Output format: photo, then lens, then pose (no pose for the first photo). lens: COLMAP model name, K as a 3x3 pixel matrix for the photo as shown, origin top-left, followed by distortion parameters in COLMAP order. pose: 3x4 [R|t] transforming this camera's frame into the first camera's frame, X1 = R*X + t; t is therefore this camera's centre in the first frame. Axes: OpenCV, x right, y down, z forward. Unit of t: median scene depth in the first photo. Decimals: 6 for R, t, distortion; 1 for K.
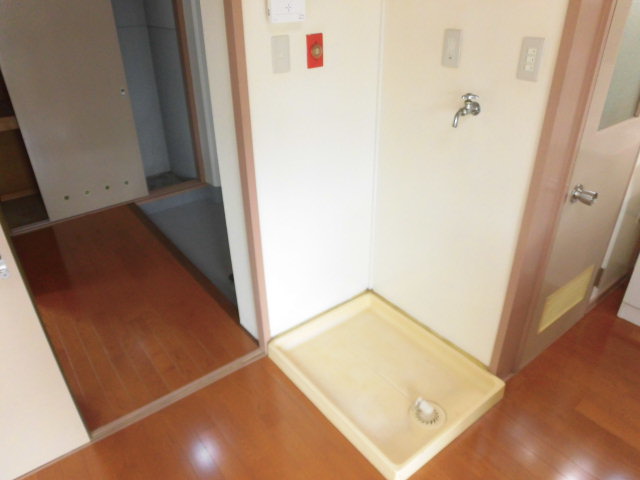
lens RADIAL K [[466.3, 0, 322.8], [0, 466.3, 241.3], [0, 0, 1]] dist [-0.039772, 0.005657]
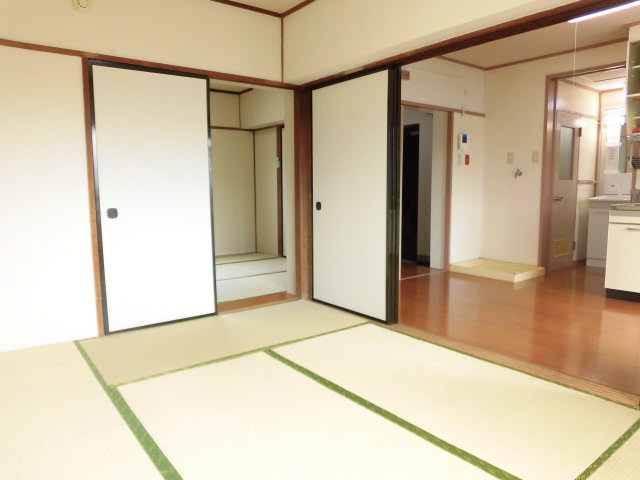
lens RADIAL K [[466.3, 0, 320.5], [0, 466.3, 244.5], [0, 0, 1]] dist [-0.039772, 0.005657]
pose [[0.999946, 0.009769, -0.003564, -1.055208], [-0.010385, 0.920310, -0.391052, 1.449838], [-0.000540, 0.391068, 0.920361, -1.794788]]
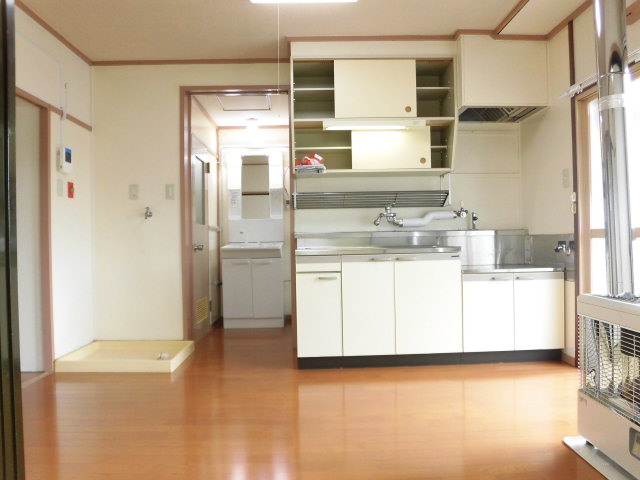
lens RADIAL K [[466.3, 0, 316.9], [0, 466.3, 240.9], [0, 0, 1]] dist [-0.039772, 0.005657]
pose [[0.600151, 0.009411, 0.799831, -1.033231], [0.406611, 0.857510, -0.315190, 0.905510], [-0.688829, 0.514382, 0.510809, -0.709350]]
